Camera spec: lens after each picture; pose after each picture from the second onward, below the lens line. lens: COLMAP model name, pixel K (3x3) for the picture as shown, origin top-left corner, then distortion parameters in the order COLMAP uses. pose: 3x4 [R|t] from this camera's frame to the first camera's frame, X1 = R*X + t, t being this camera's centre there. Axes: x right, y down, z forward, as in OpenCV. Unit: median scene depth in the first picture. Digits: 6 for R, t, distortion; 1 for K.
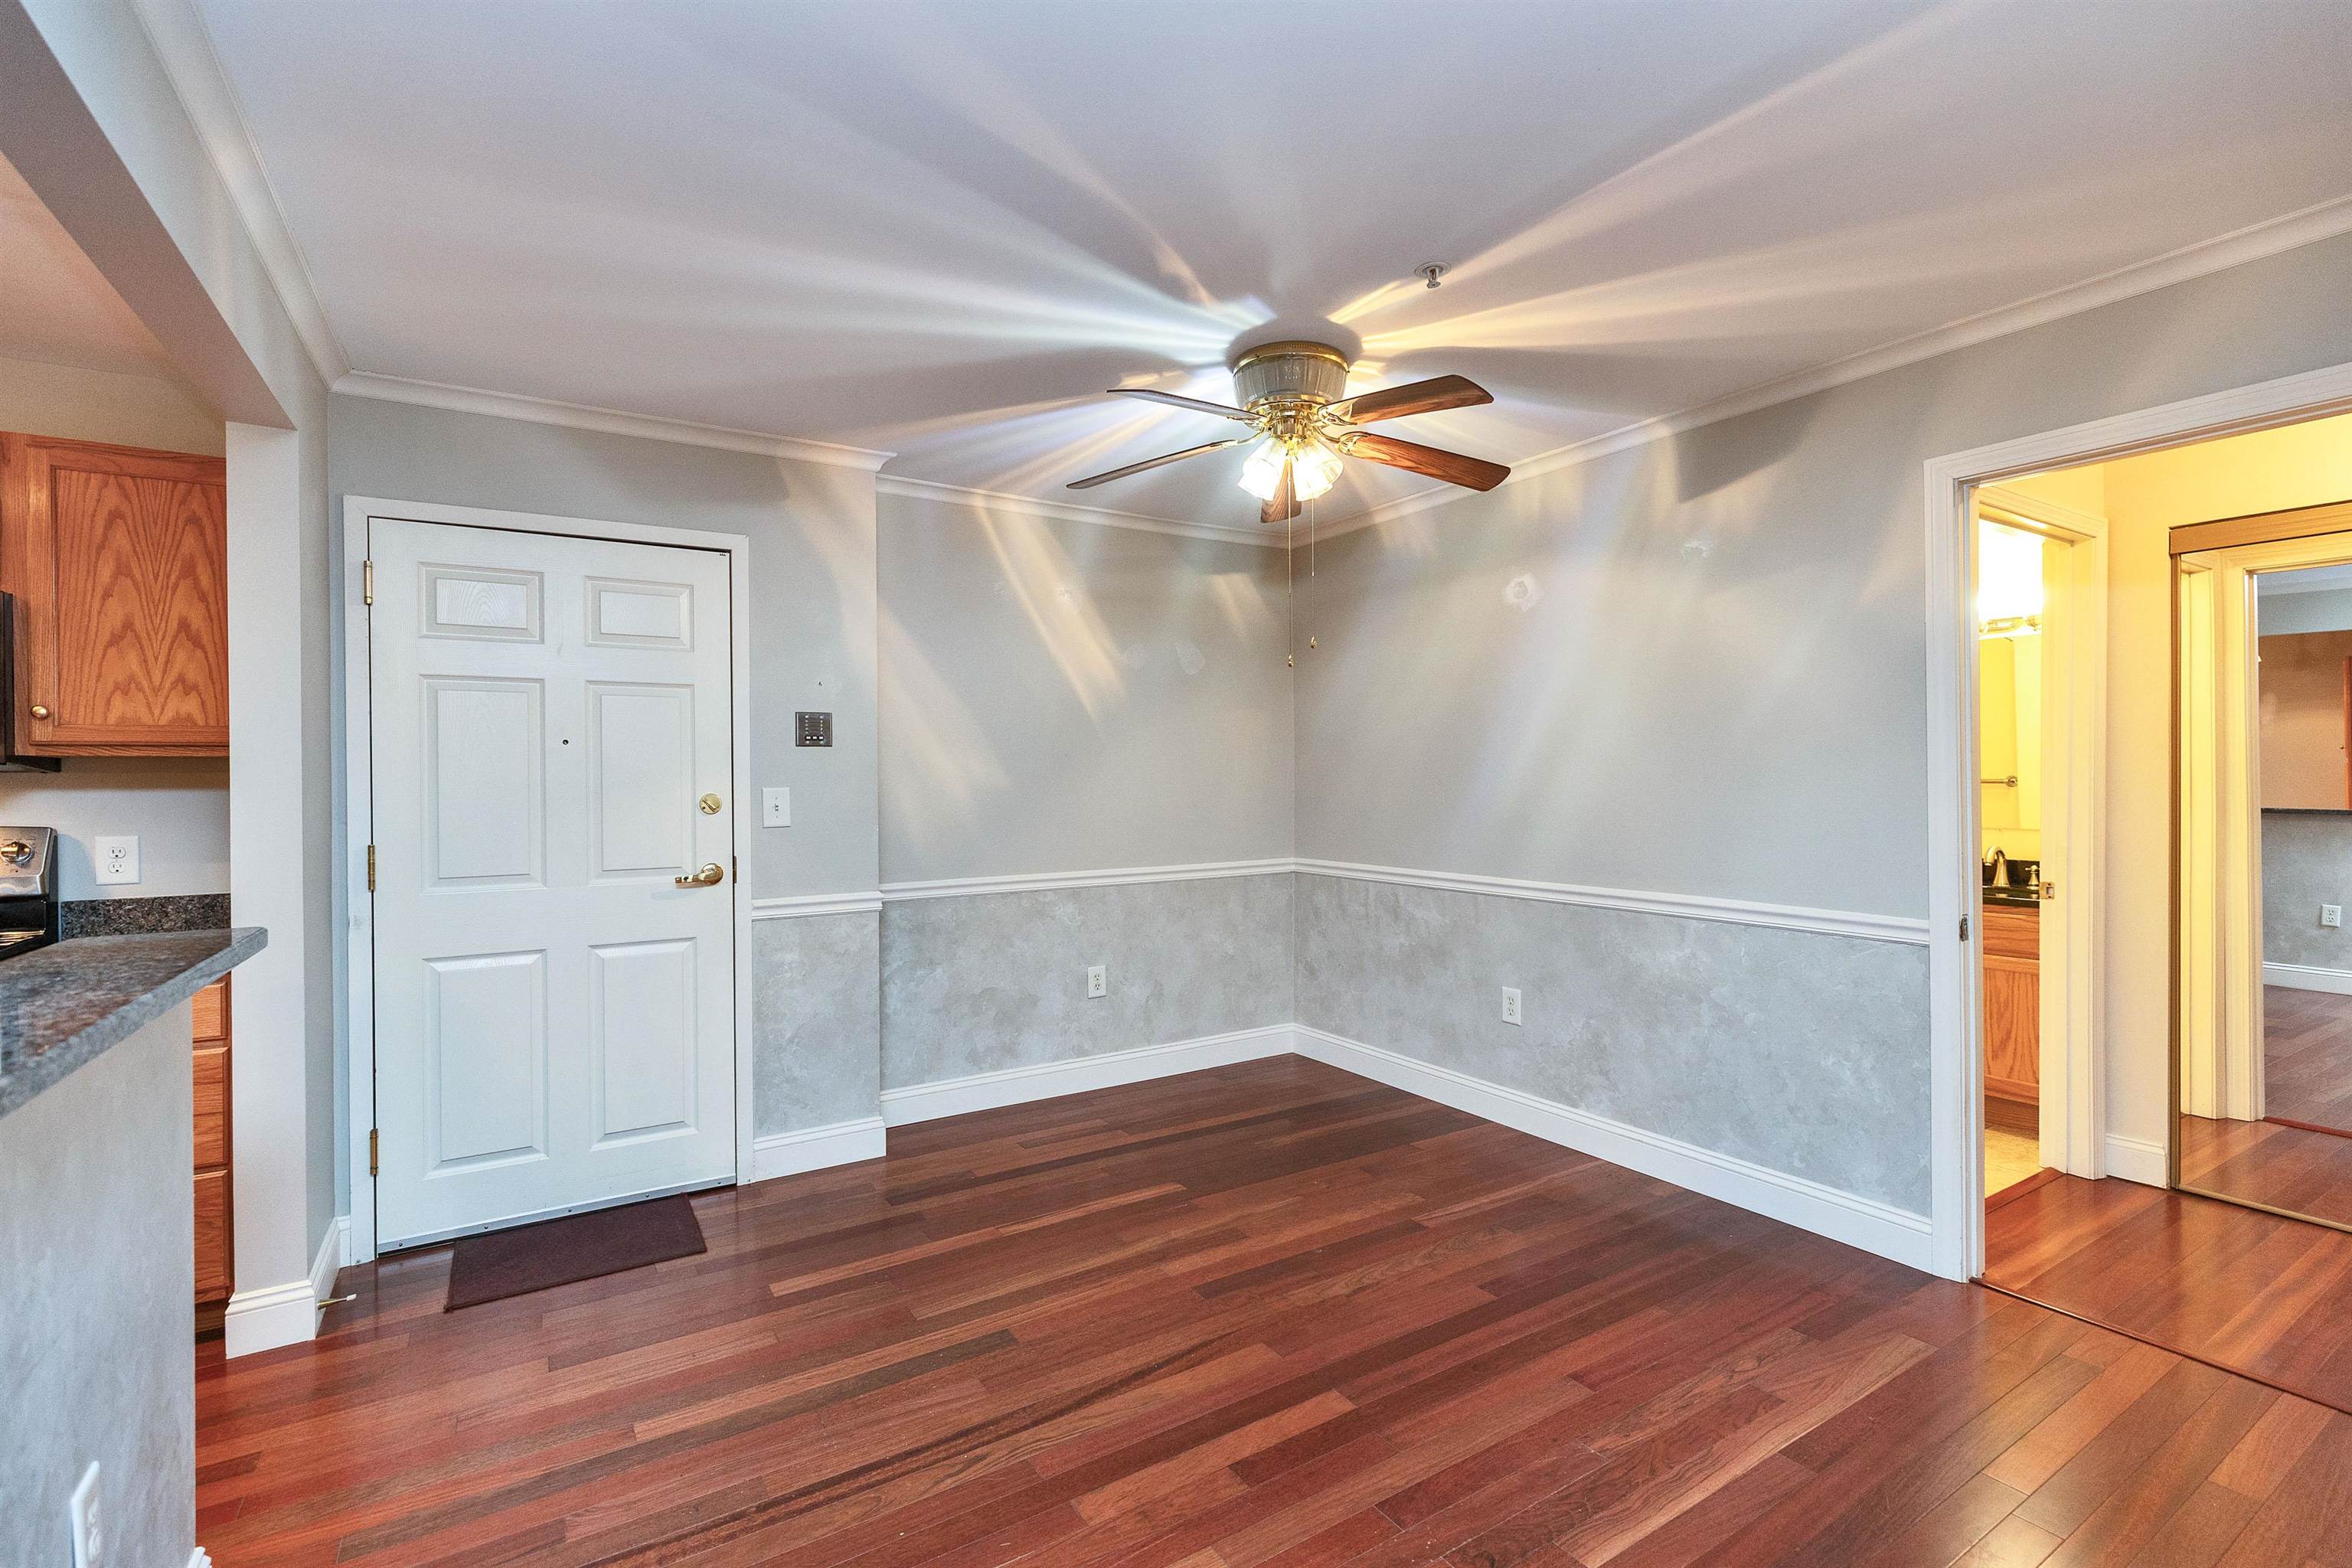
lens RADIAL K [[1050.6, 0, 1182.3], [0, 1050.6, 778.0], [0, 0, 1]] dist [0.004356, 0.000188]
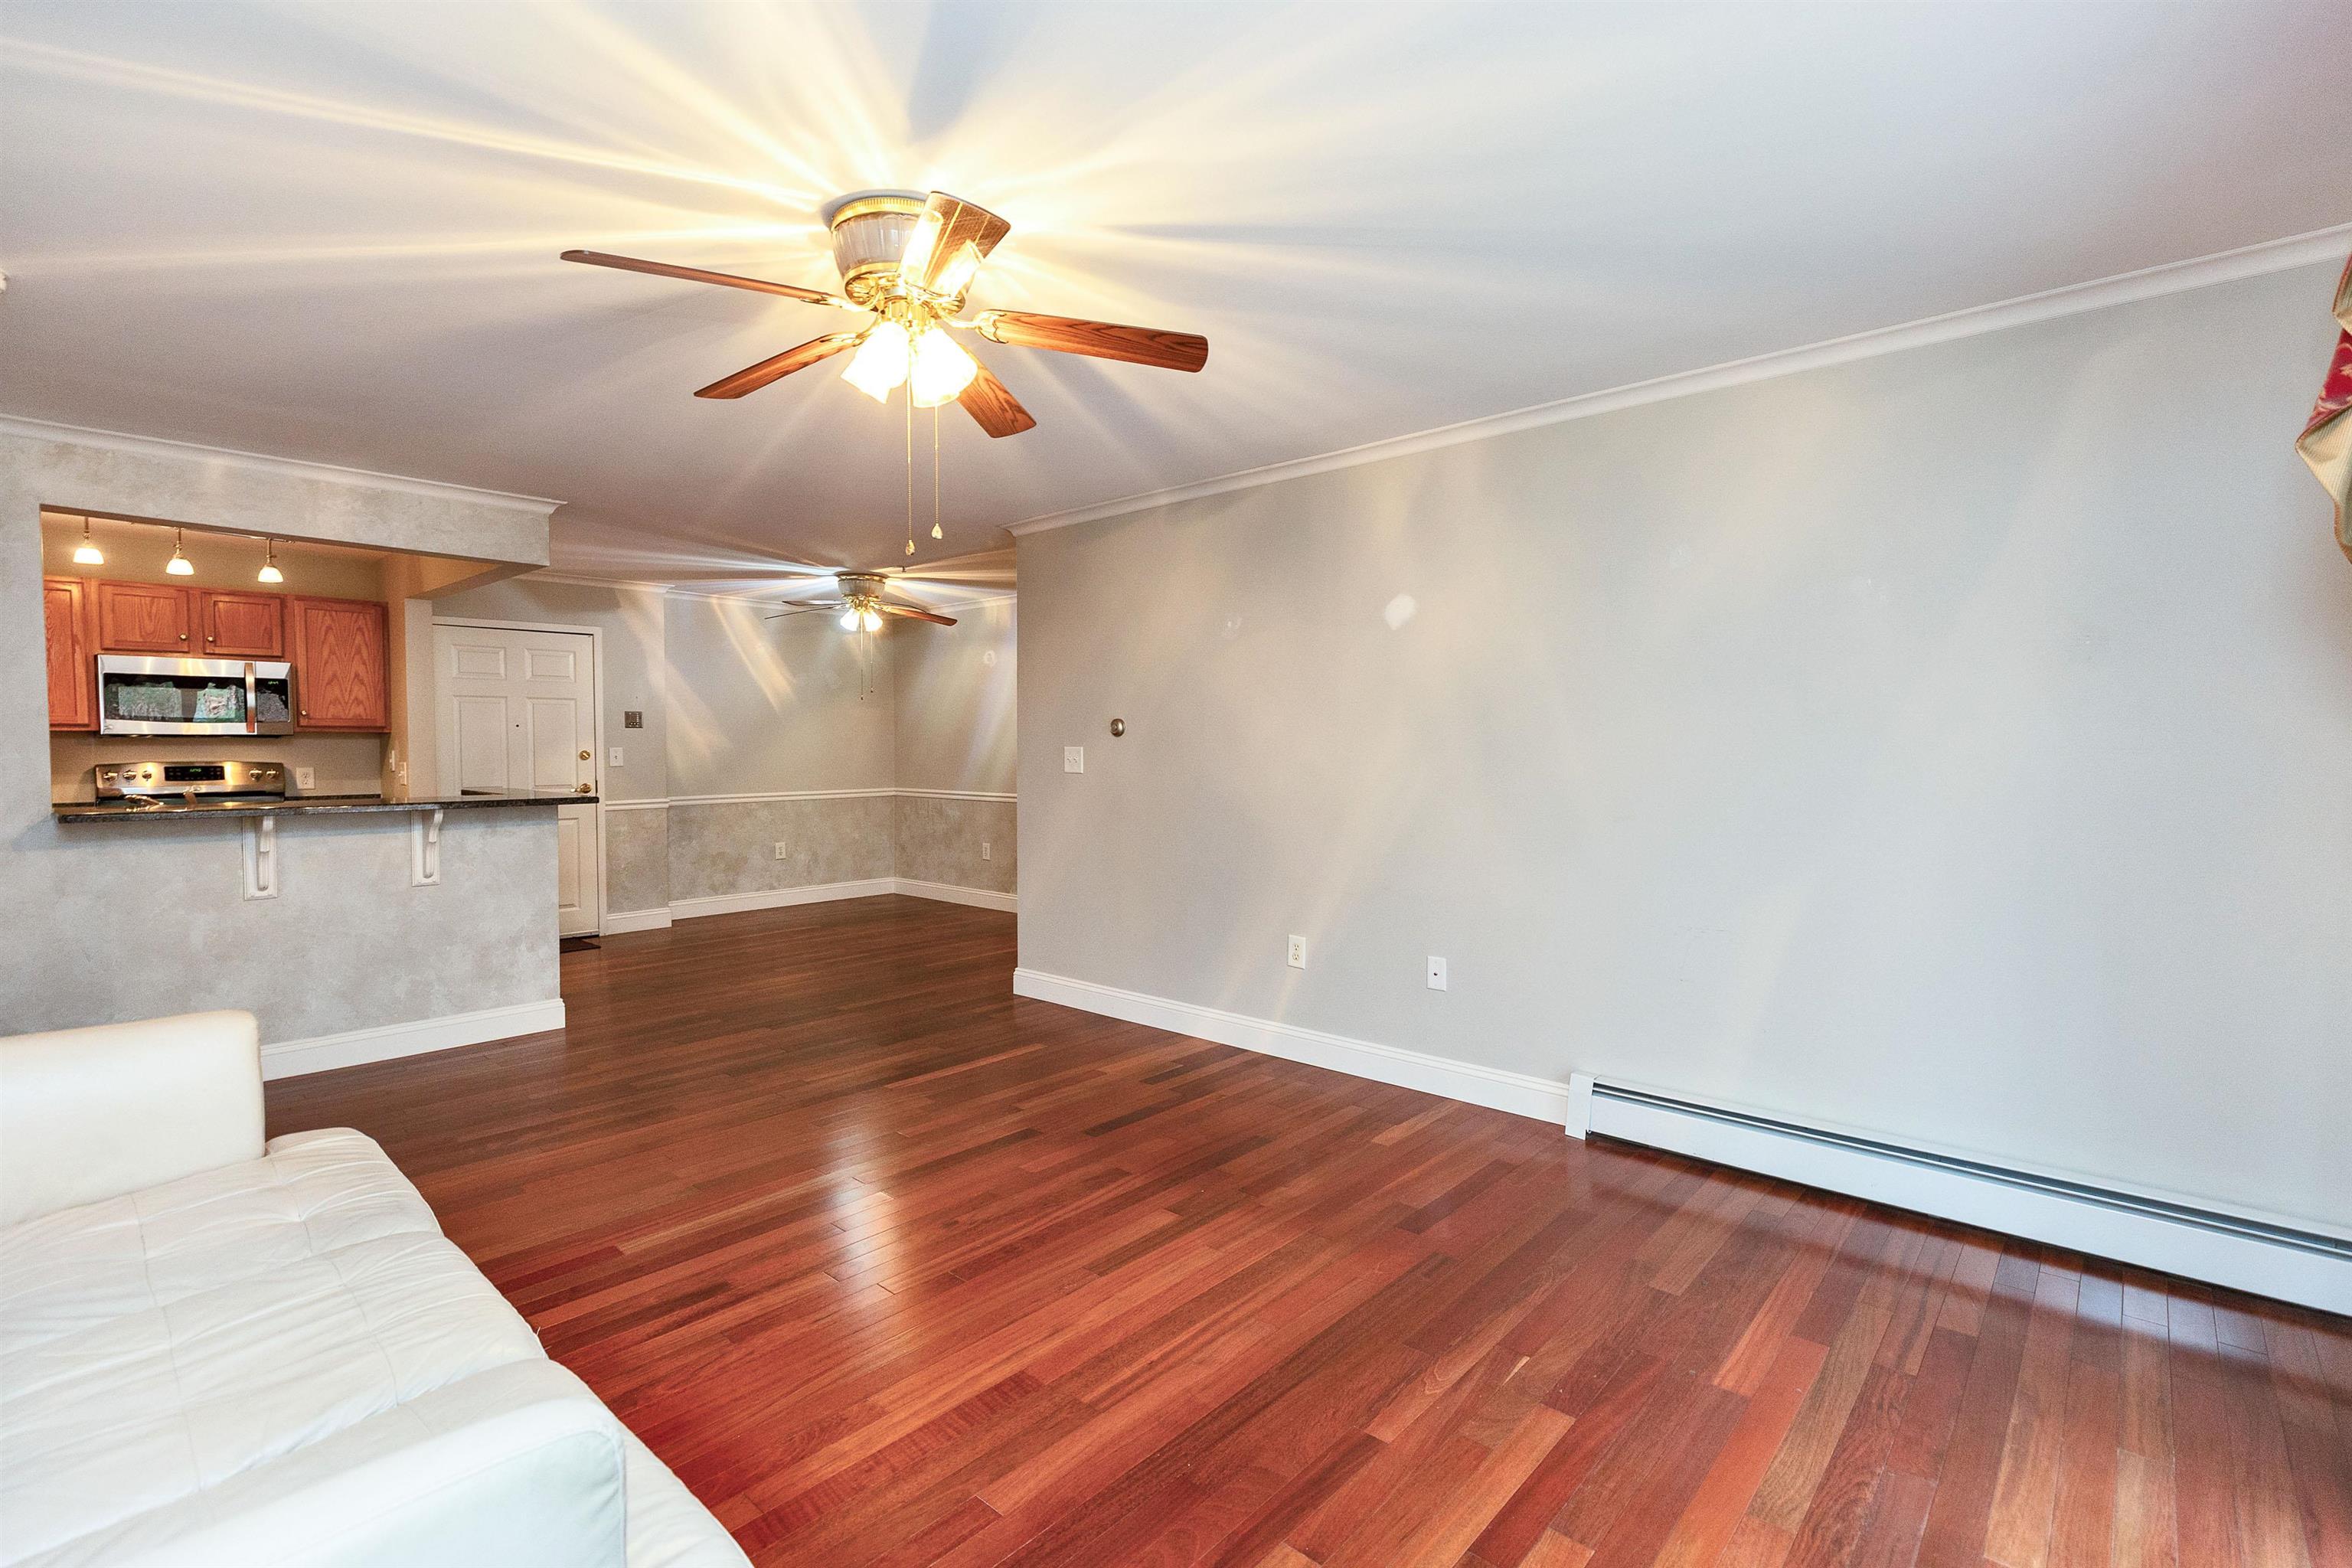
lens RADIAL K [[1072.1, 0, 1178.7], [0, 1072.1, 777.9], [0, 0, 1]] dist [0.001127, 0.000018]
pose [[0.963530, -0.001961, 0.267594, 0.118886], [-0.006119, 0.999550, 0.029359, -0.000096], [-0.267531, -0.029925, 0.963084, -1.338003]]
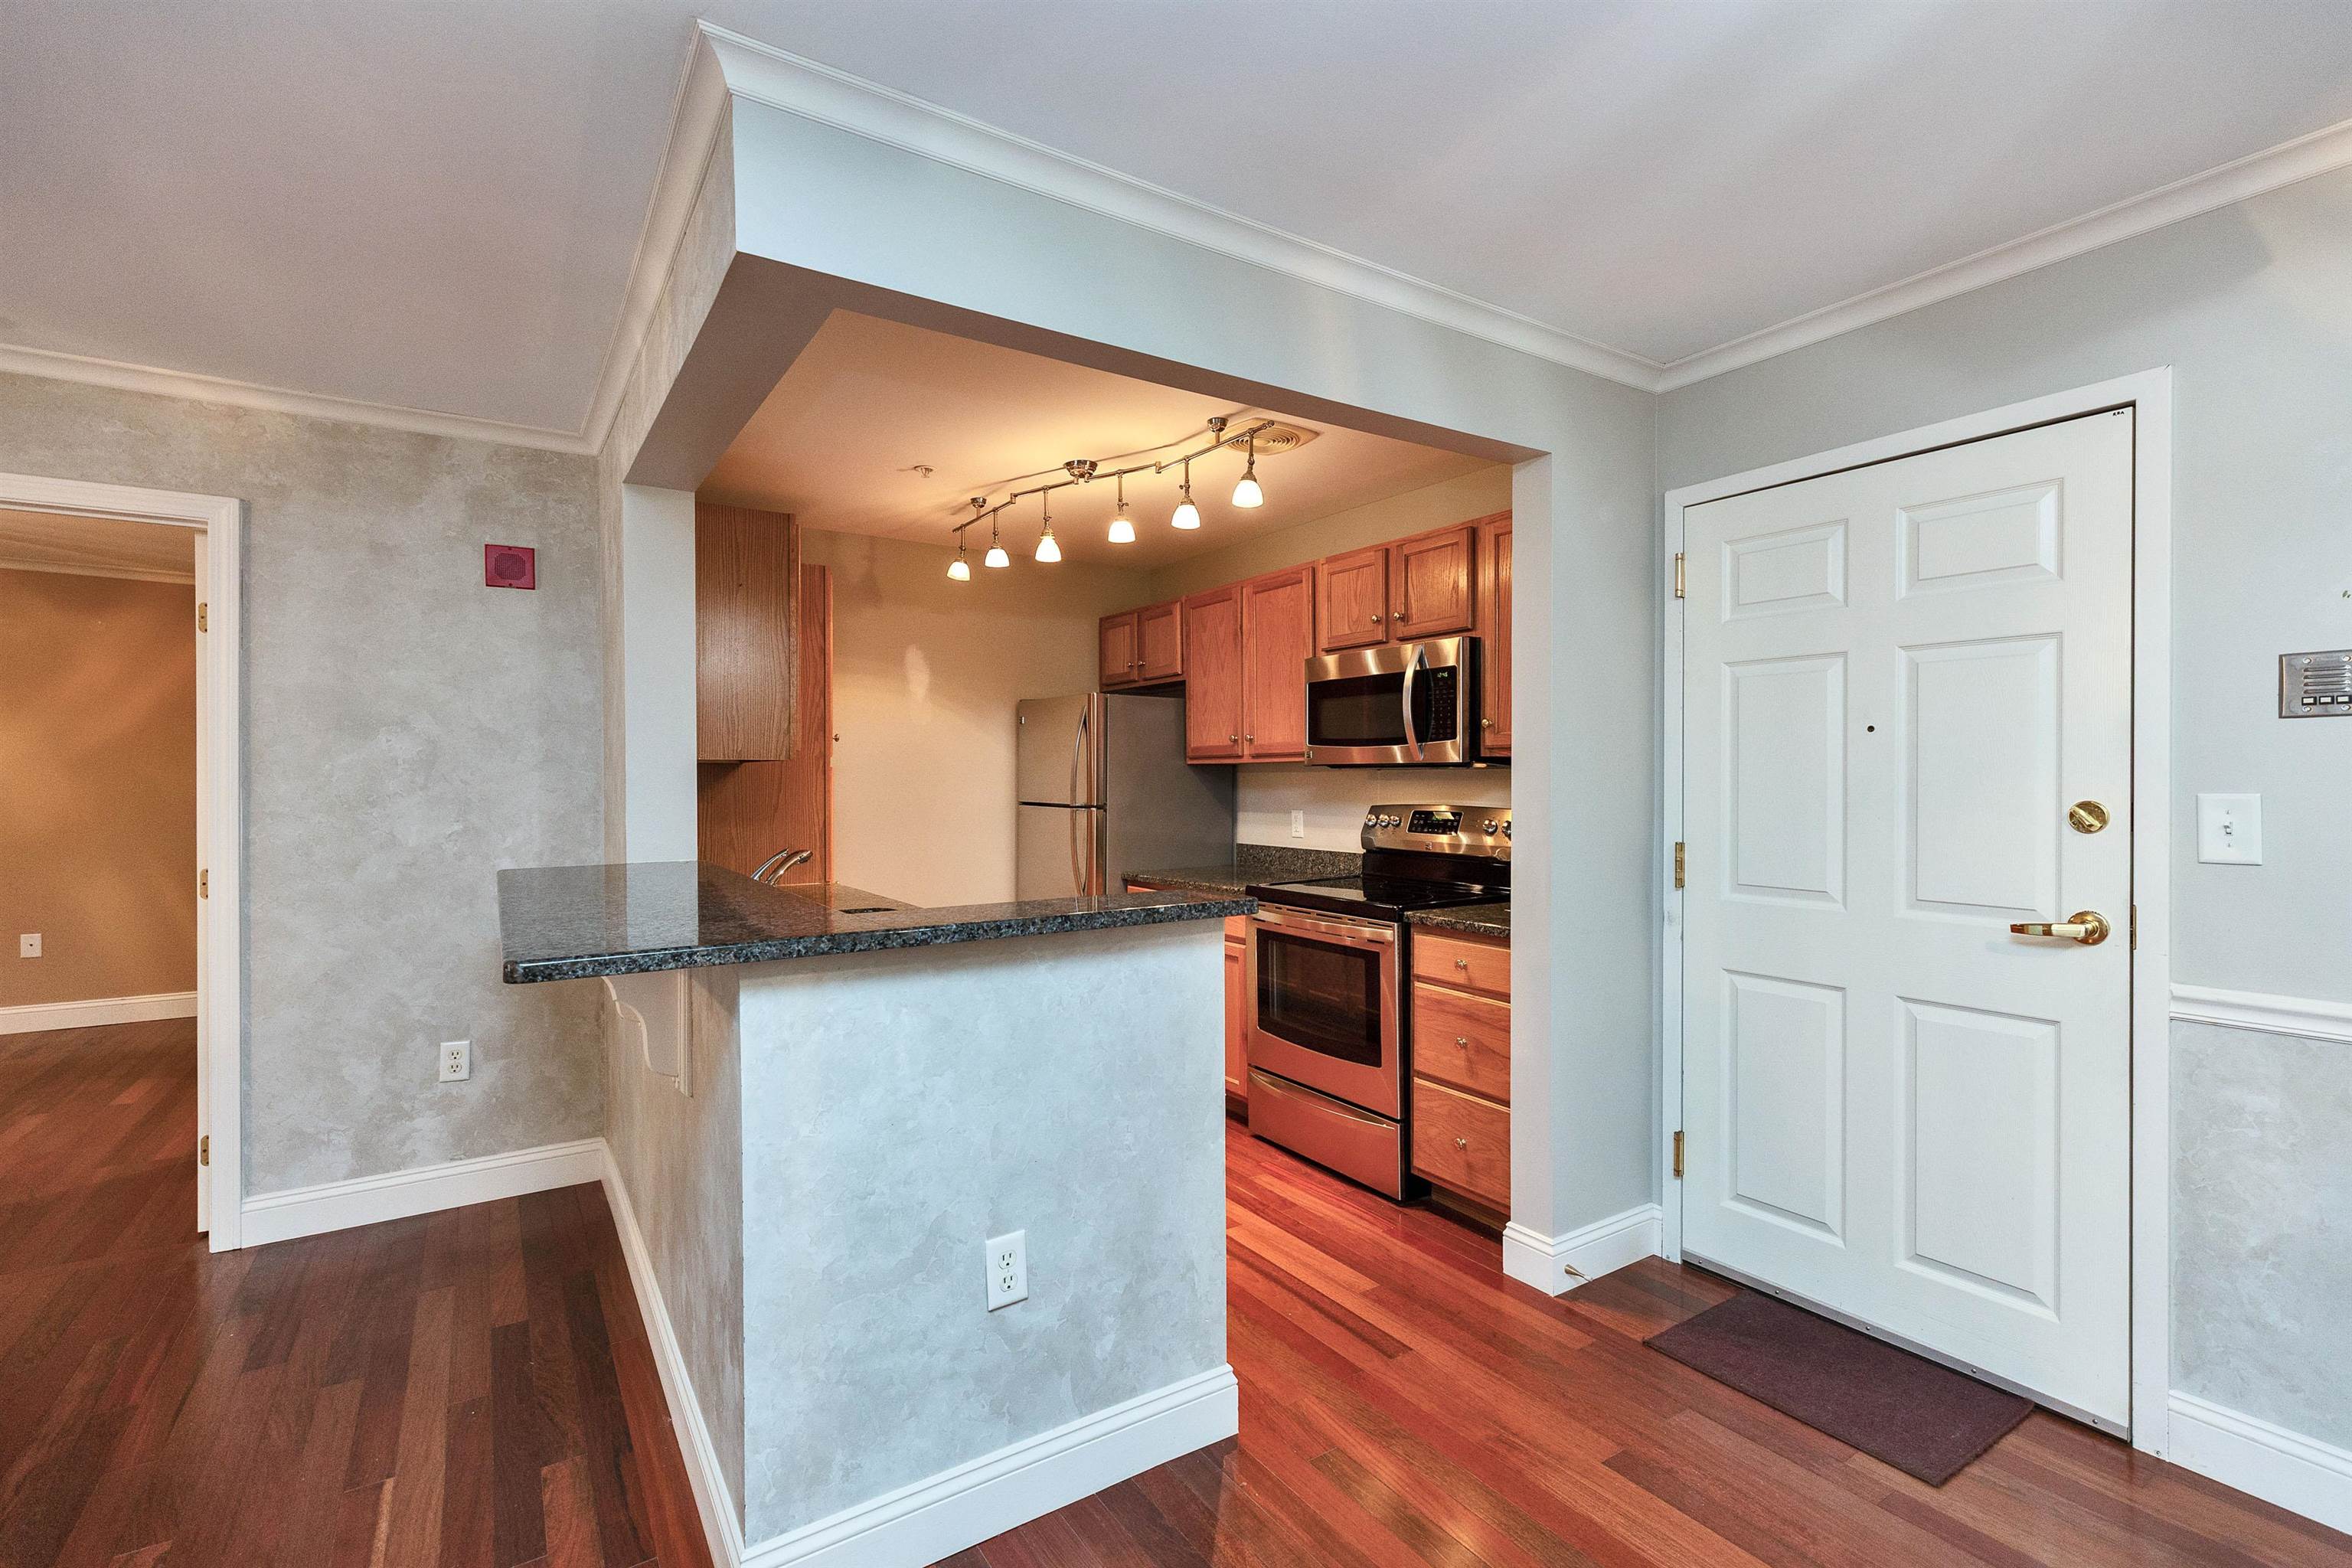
lens RADIAL K [[1054.3, 0, 1171.2], [0, 1054.3, 784.1], [0, 0, 1]] dist [0.004087, -0.000270]
pose [[0.014783, 0.014776, -0.999782, 0.169276], [0.001059, 0.999890, 0.014793, -0.004593], [0.999890, -0.001277, 0.014766, 0.423036]]
